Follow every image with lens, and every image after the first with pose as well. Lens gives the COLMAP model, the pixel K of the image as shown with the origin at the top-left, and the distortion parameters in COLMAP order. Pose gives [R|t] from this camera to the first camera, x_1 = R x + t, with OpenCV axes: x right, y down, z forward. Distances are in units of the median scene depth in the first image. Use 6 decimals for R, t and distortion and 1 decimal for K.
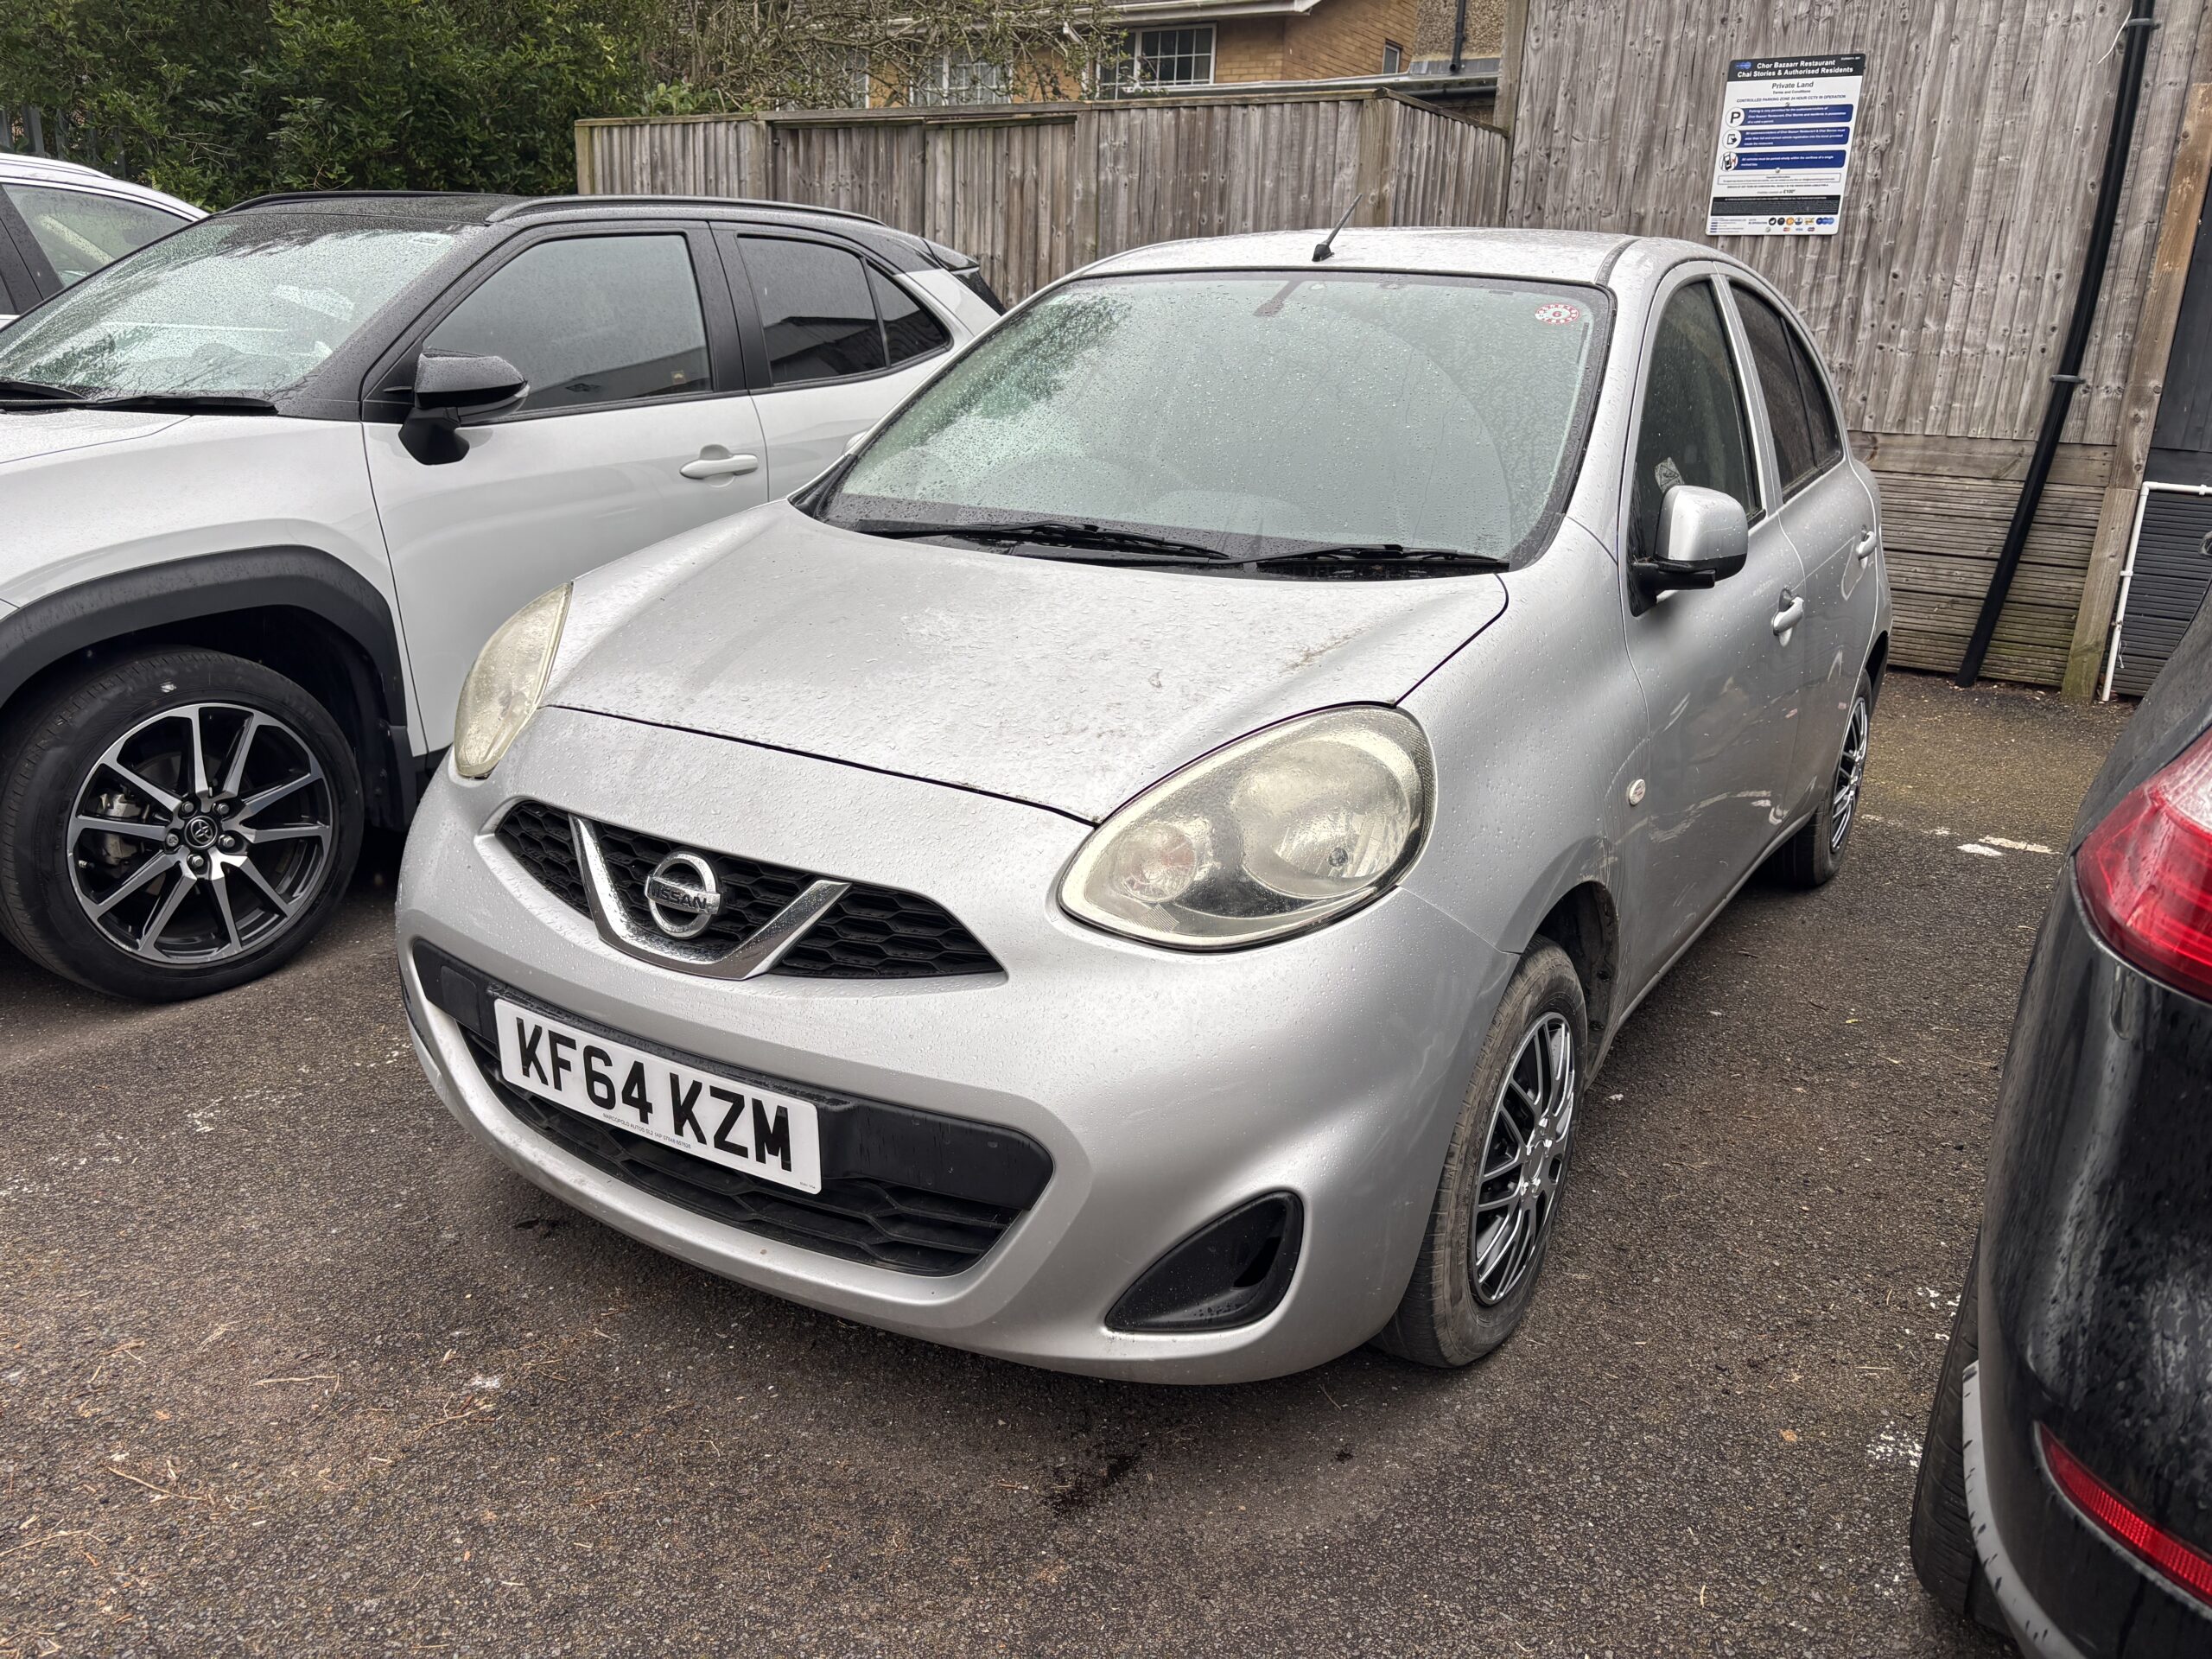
lens RADIAL K [[1656.5, 0, 1094.8], [0, 1656.5, 825.8], [0, 0, 1]] dist [0.074475, -0.075392]
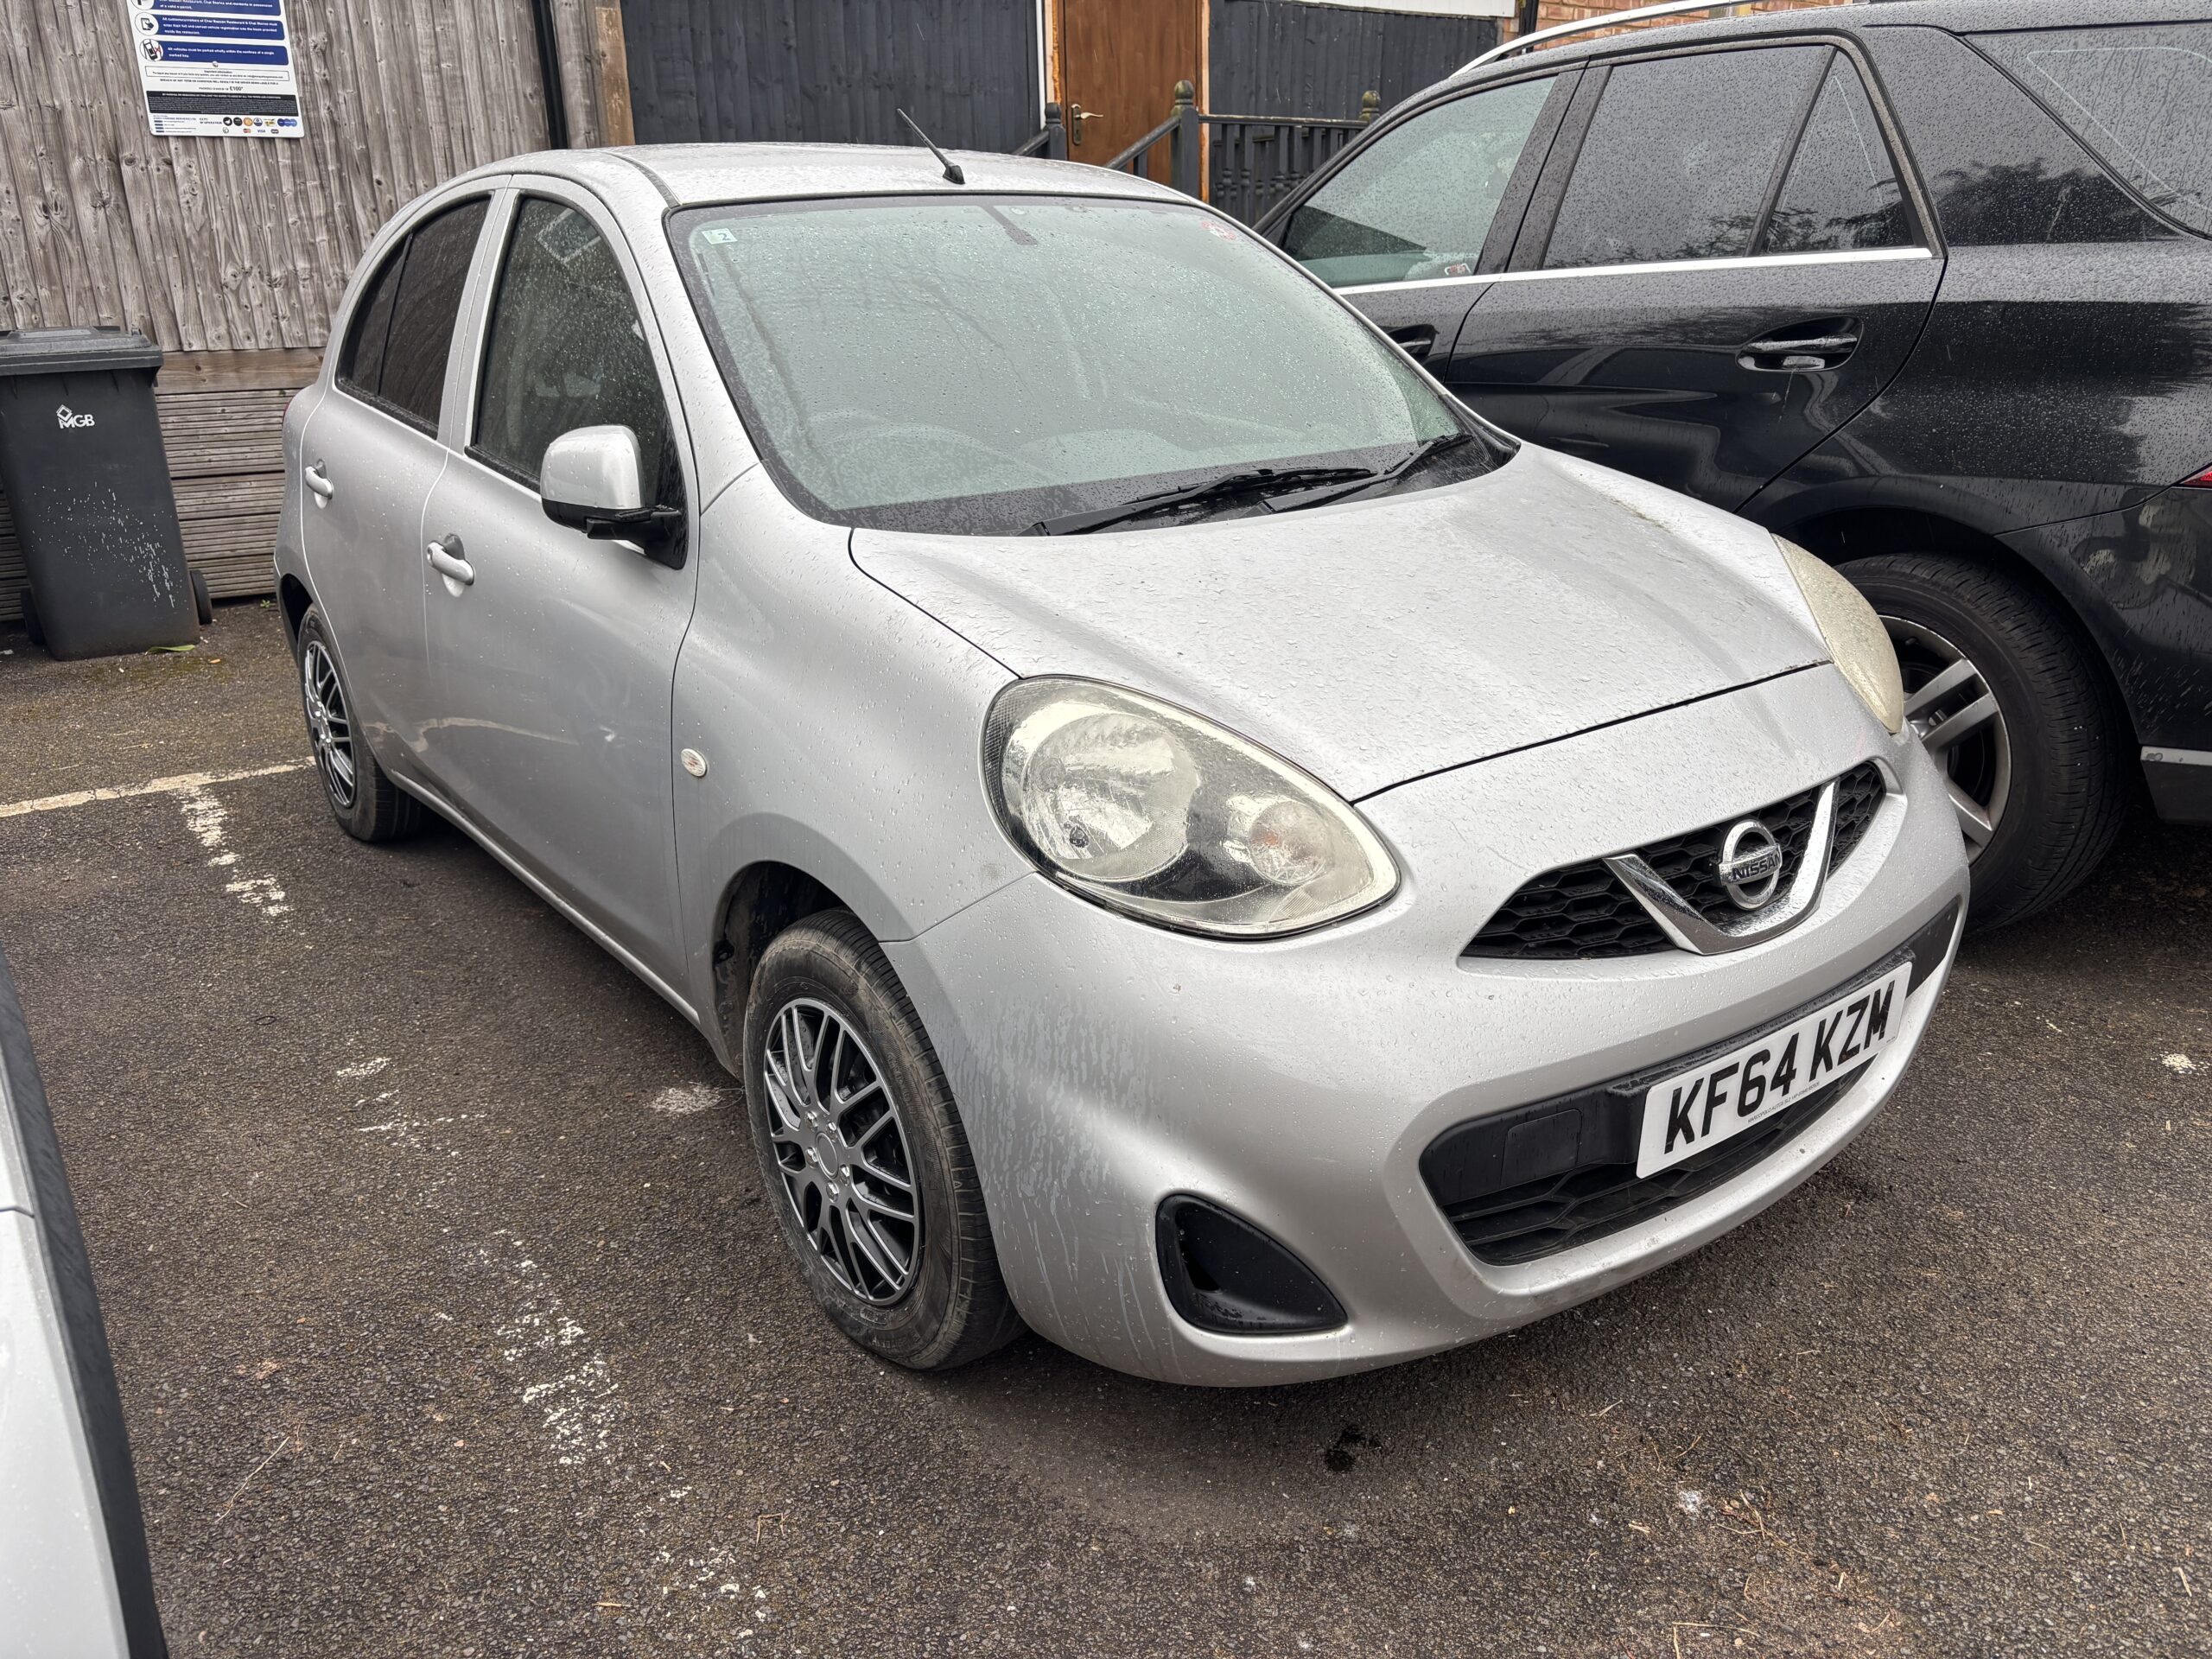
lens RADIAL K [[1656.5, 0, 1094.8], [0, 1656.5, 825.8], [0, 0, 1]] dist [0.074475, -0.075392]
pose [[0.356255, -0.350910, 0.865994, -0.357624], [0.301517, 0.920396, 0.248915, -0.098839], [-0.884404, 0.172434, 0.433701, 0.267424]]
